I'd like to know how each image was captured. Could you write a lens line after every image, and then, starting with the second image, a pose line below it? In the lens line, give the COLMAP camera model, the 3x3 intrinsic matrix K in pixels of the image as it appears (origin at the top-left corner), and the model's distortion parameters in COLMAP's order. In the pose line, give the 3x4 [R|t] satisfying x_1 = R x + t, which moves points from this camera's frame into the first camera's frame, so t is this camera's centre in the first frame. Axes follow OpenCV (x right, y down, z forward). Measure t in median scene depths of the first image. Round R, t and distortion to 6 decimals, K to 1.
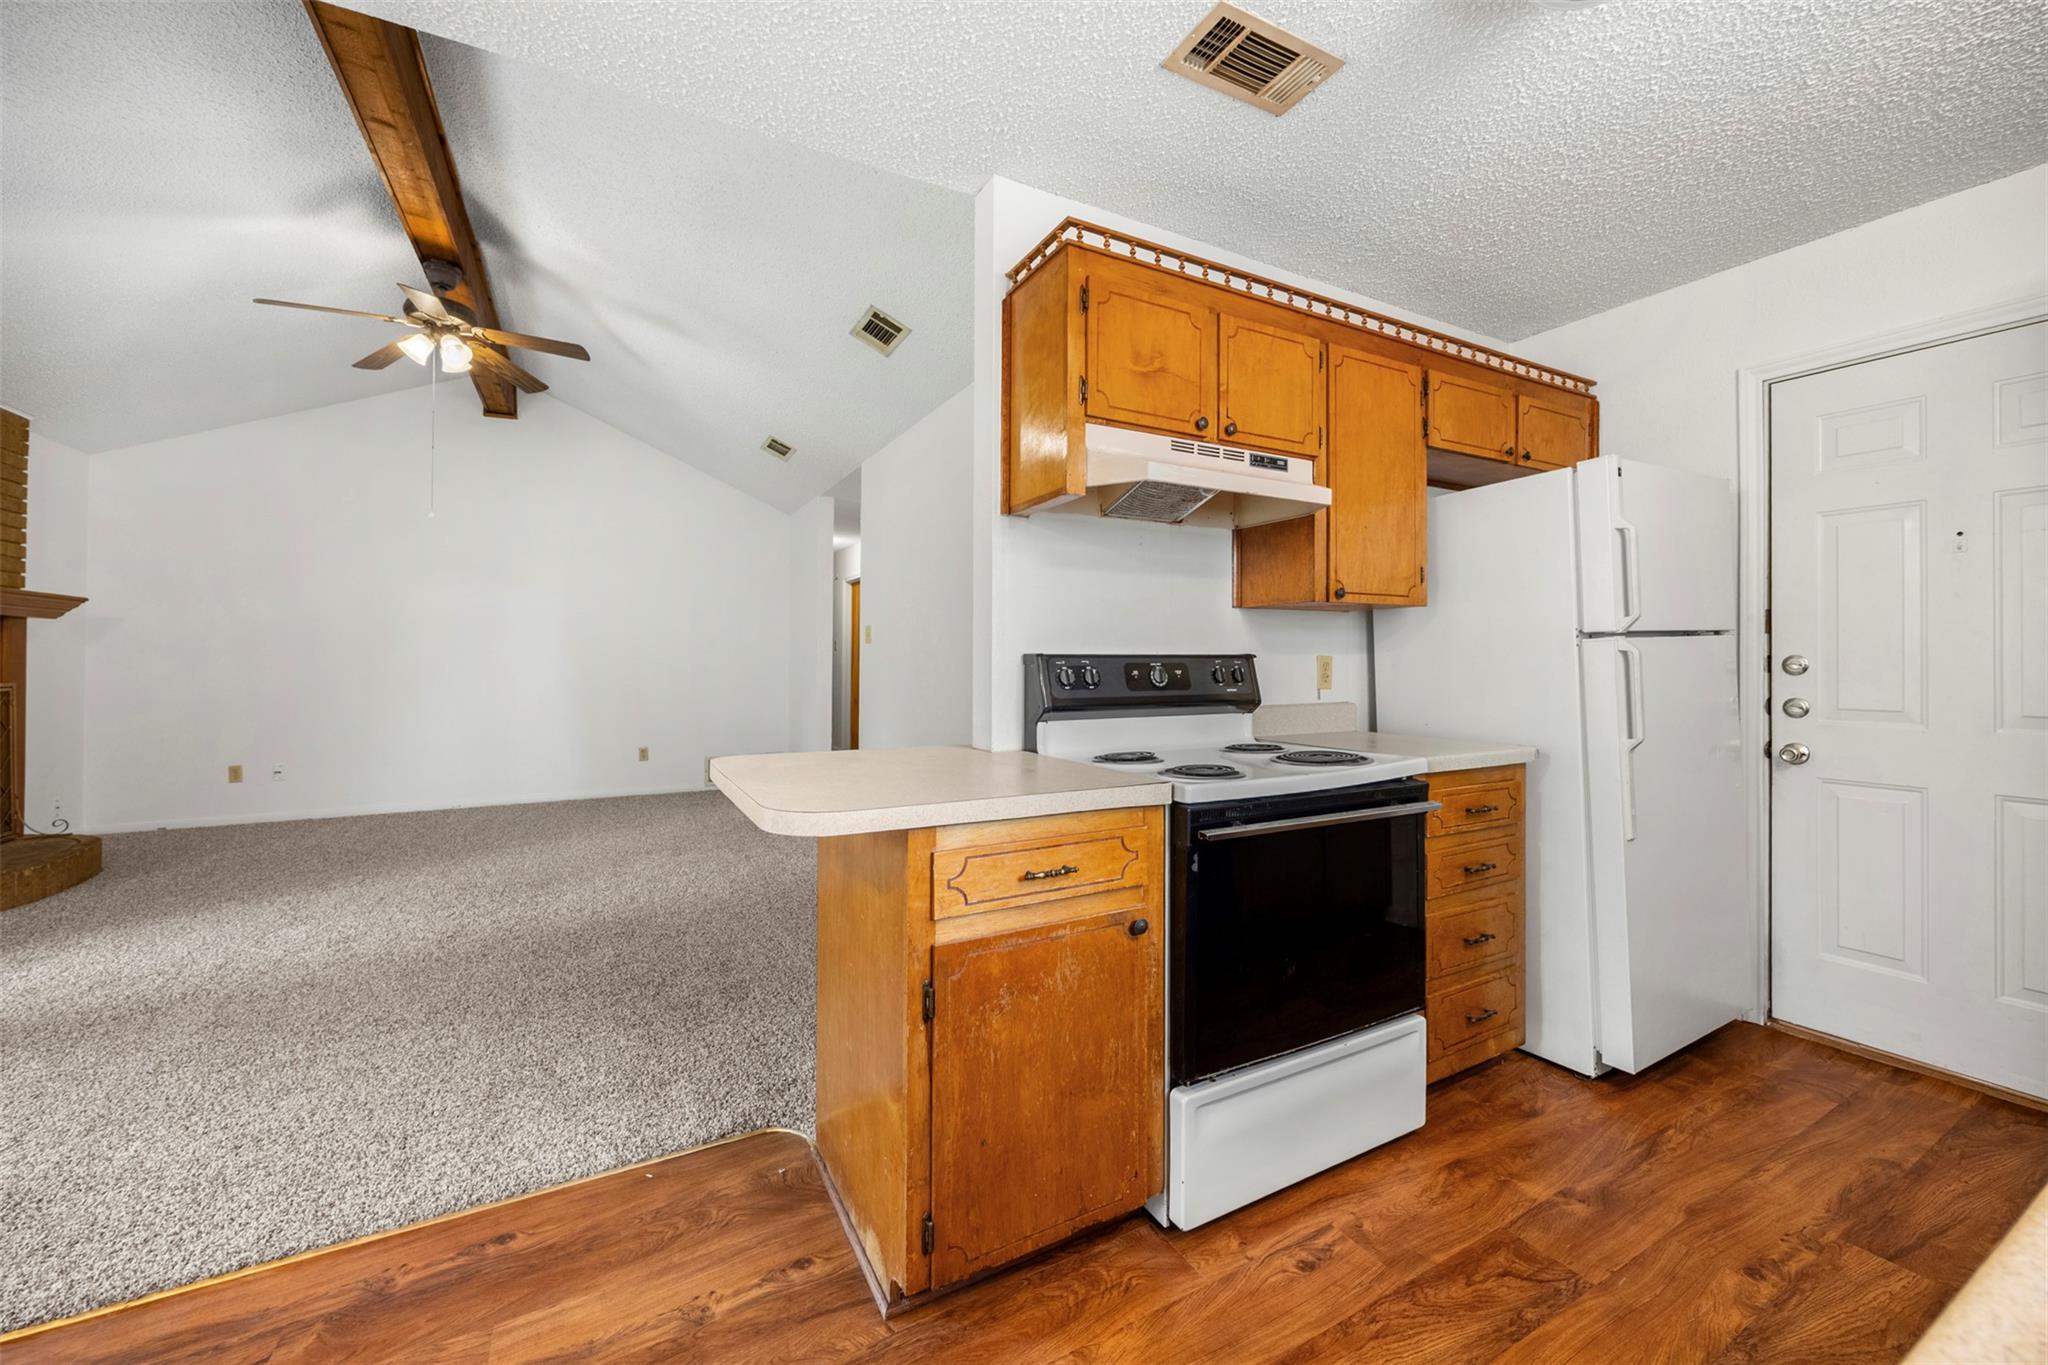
lens RADIAL K [[786.7, 0, 1031.3], [0, 786.7, 648.9], [0, 0, 1]] dist [-0.007220, 0.000707]
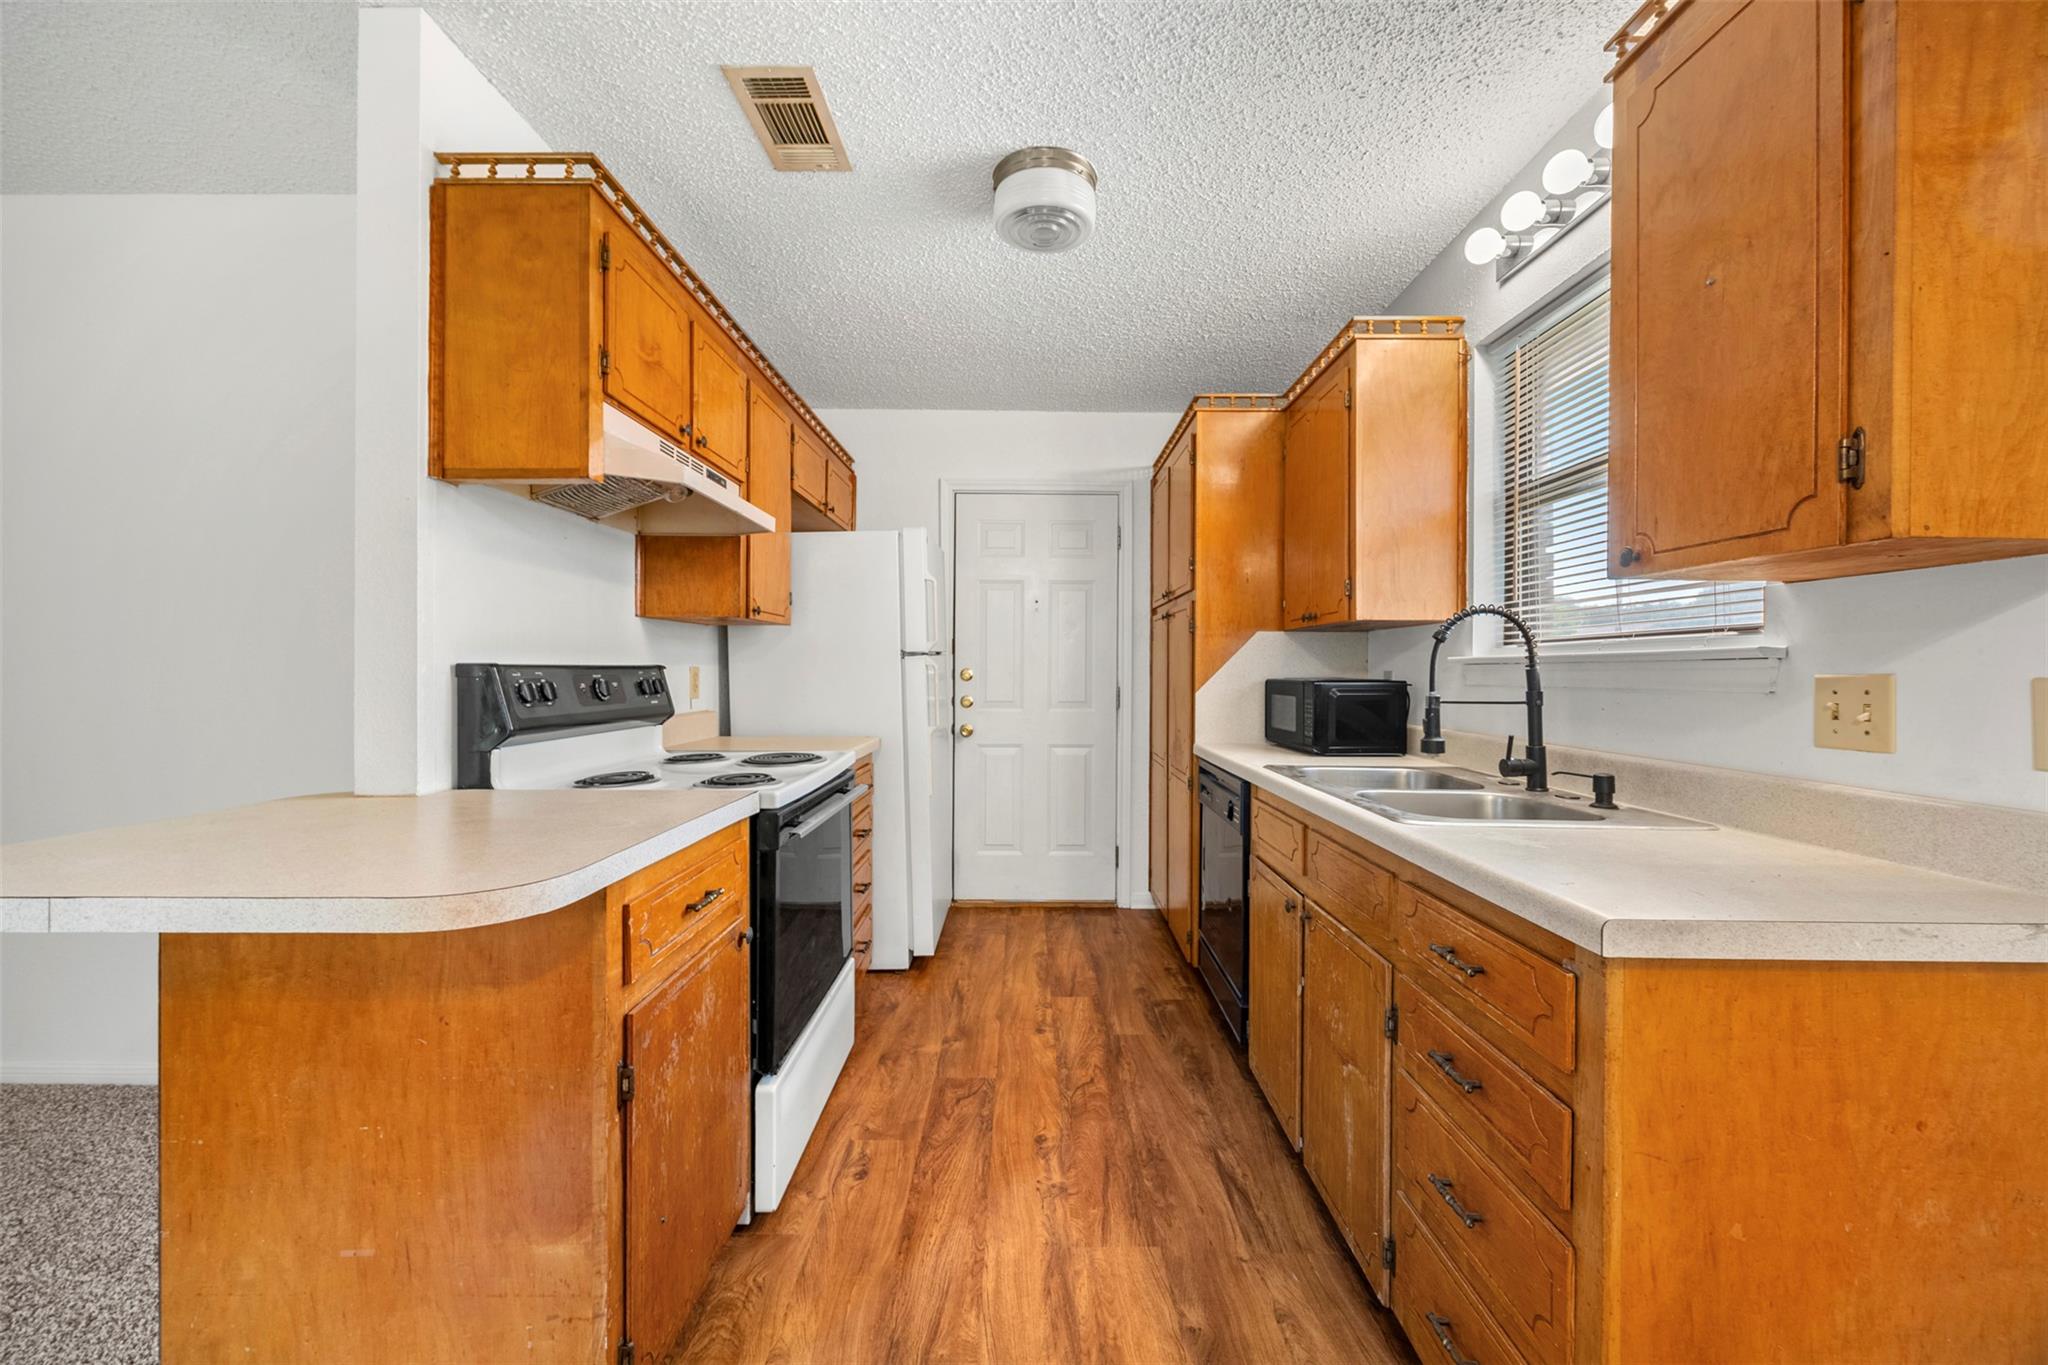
lens RADIAL K [[786.7, 0, 1026.5], [0, 786.7, 665.7], [0, 0, 1]] dist [-0.007220, 0.000707]
pose [[0.477237, 0.007099, 0.878746, -0.451464], [-0.019042, 0.999816, 0.002264, -0.003916], [-0.878568, -0.017814, 0.477284, 0.160268]]
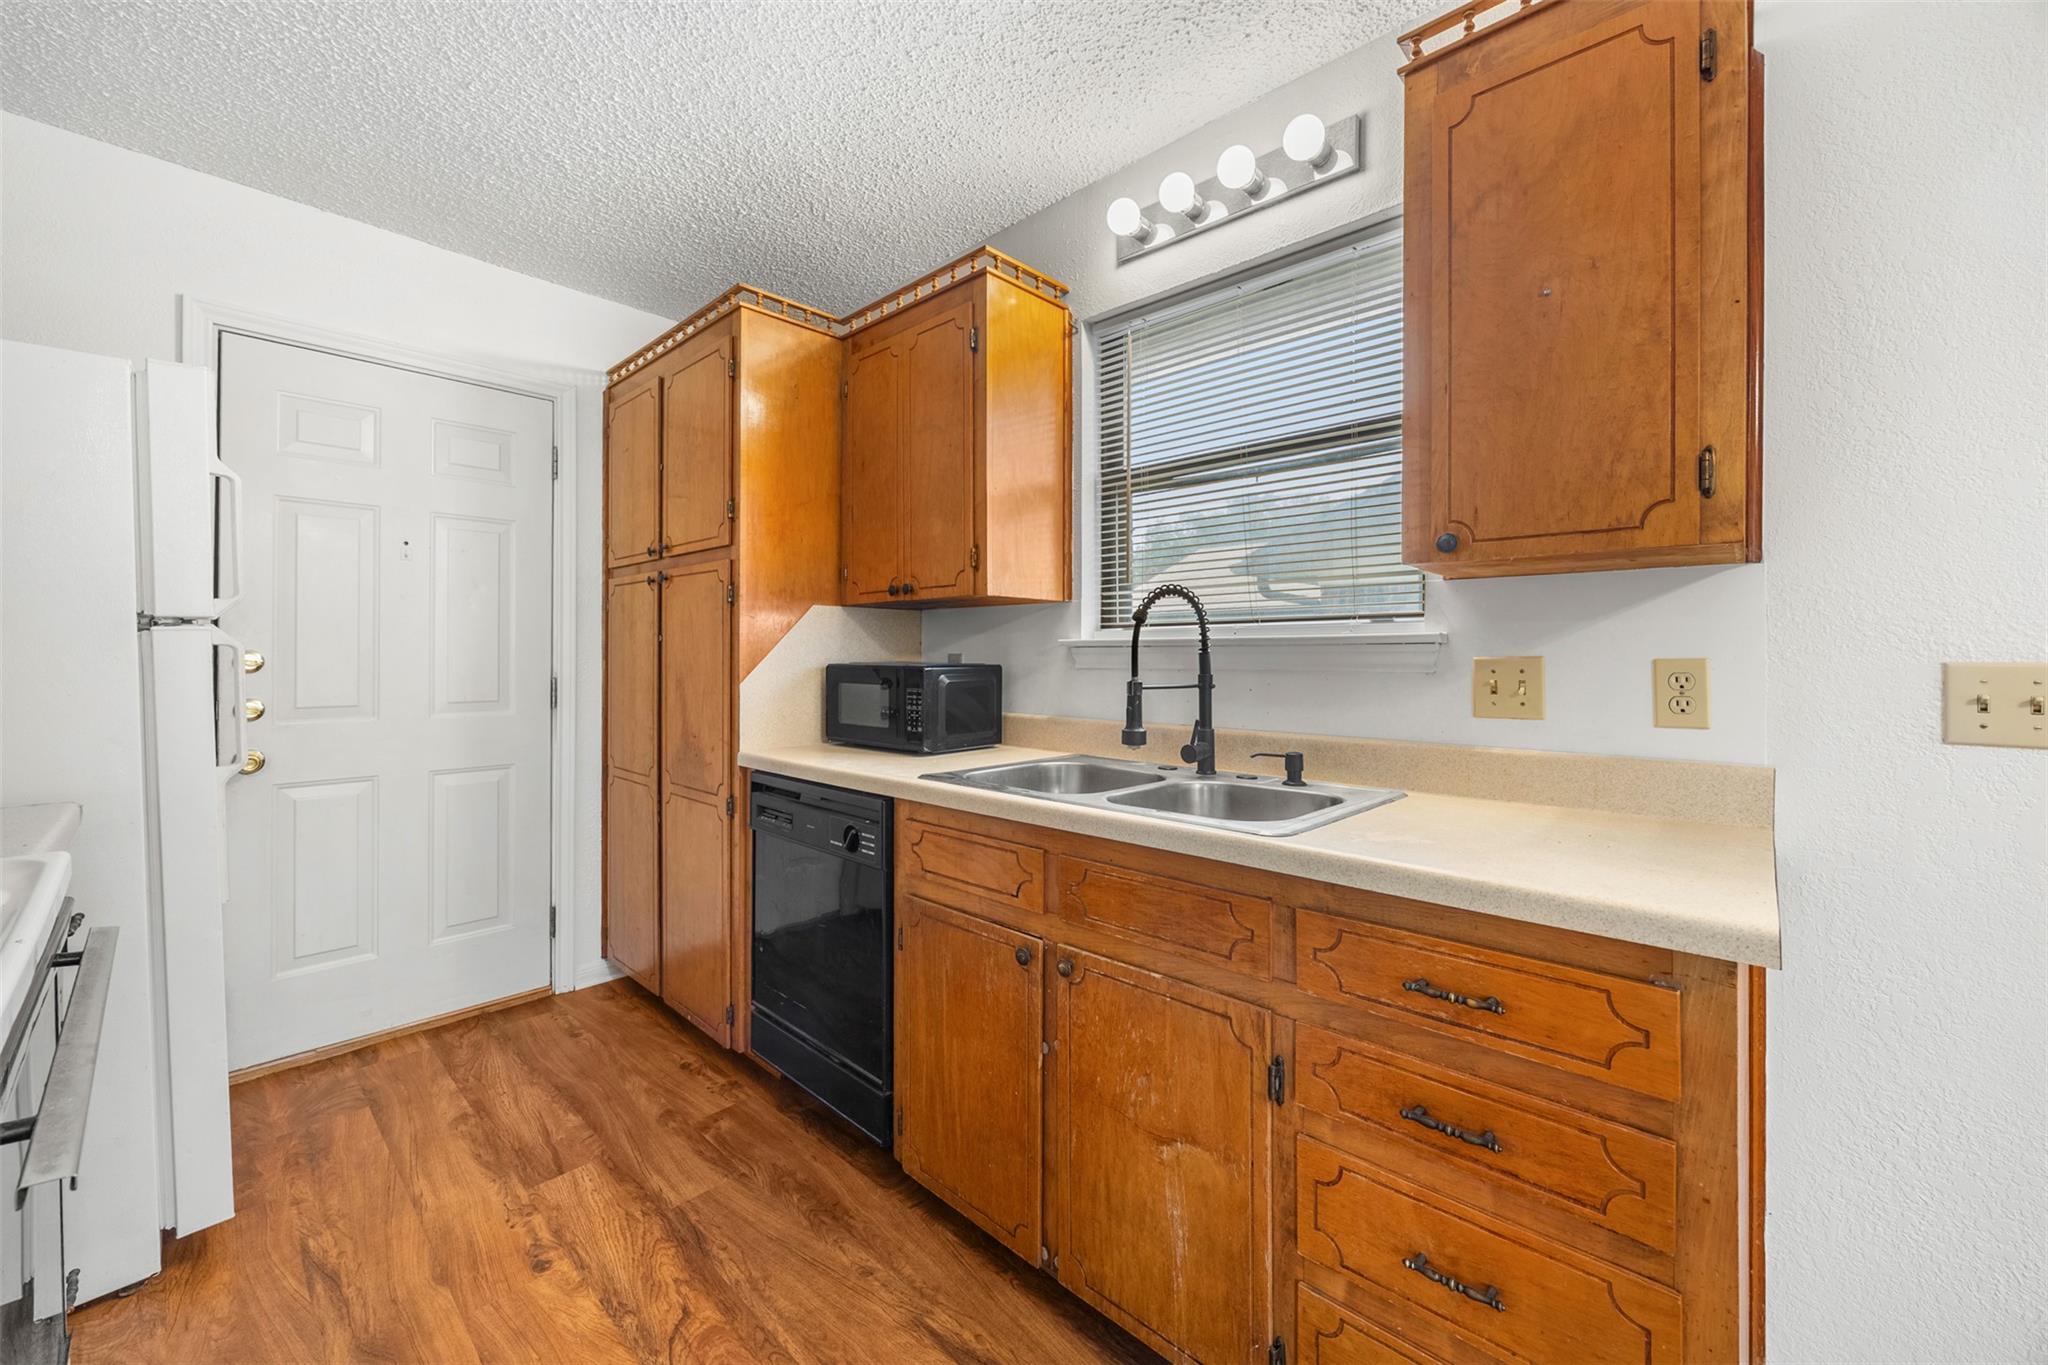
lens RADIAL K [[786.7, 0, 1026.1], [0, 786.7, 649.5], [0, 0, 1]] dist [-0.007220, 0.000707]
pose [[-0.323983, 0.005220, 0.946049, -0.177153], [-0.017565, 0.999779, -0.011531, 0.001617], [-0.945900, -0.020353, -0.323819, 0.554639]]
